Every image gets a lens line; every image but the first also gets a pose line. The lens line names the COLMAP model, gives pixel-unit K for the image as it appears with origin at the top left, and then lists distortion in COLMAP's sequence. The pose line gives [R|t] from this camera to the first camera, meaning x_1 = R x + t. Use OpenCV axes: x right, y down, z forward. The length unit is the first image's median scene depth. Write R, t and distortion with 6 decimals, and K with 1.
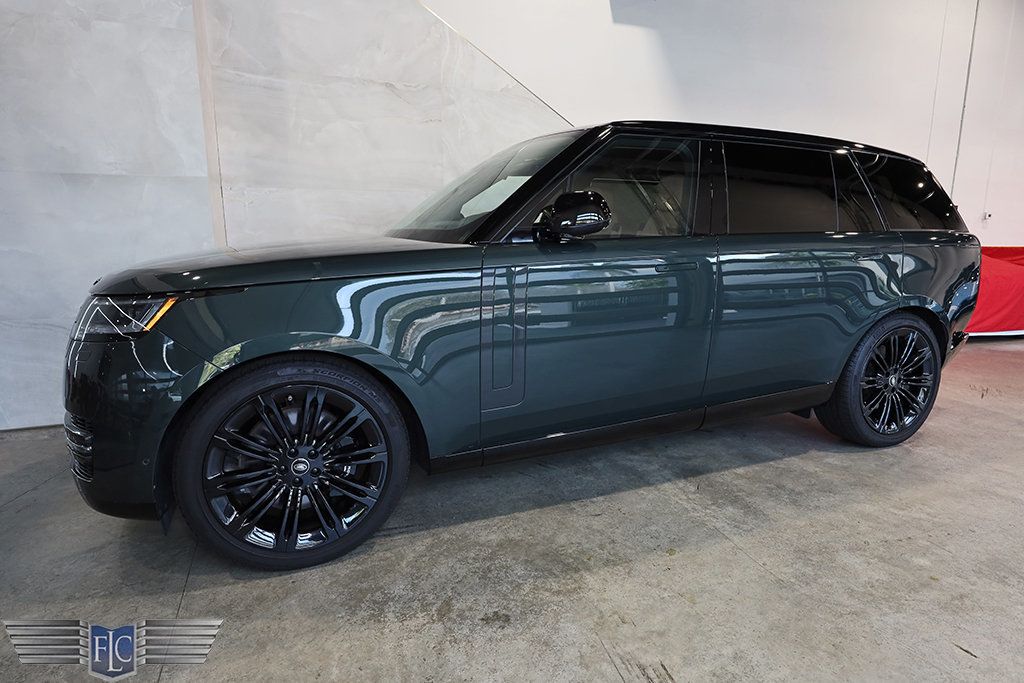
lens RADIAL K [[582.6, 0, 509.8], [0, 582.6, 344.4], [0, 0, 1]] dist [0.004419, -0.001954]
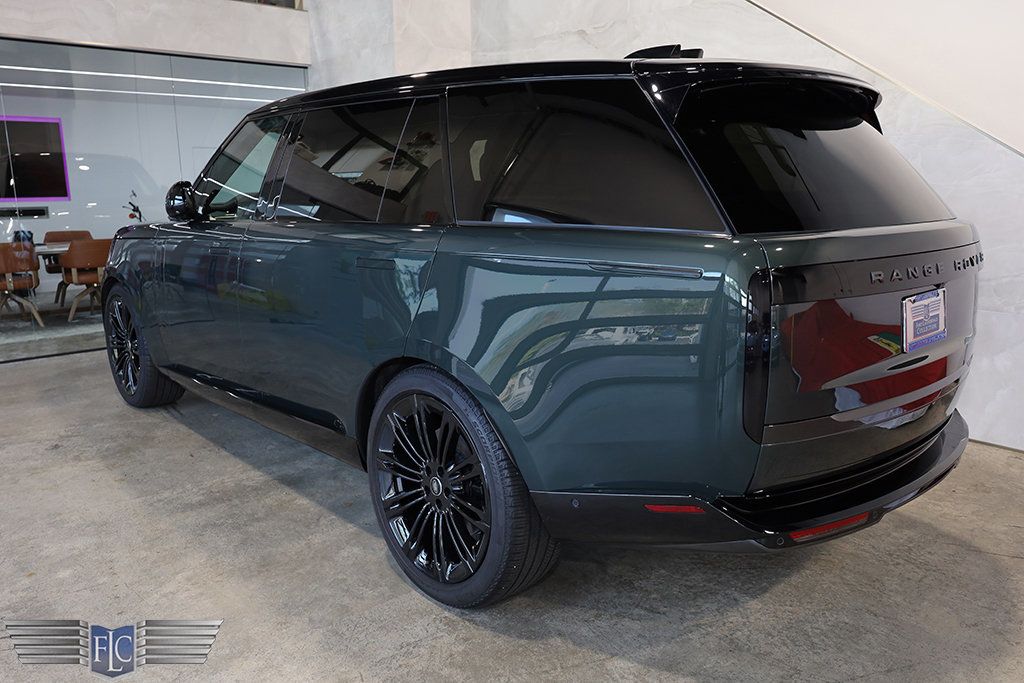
lens RADIAL K [[756.0, 0, 511.2], [0, 756.0, 343.6], [0, 0, 1]] dist [-0.005502, 0.001098]
pose [[0.344742, 0.192772, -0.918690, 1.542715], [-0.163814, 0.976023, 0.143330, -0.223458], [0.924293, 0.101082, 0.368055, 0.905206]]
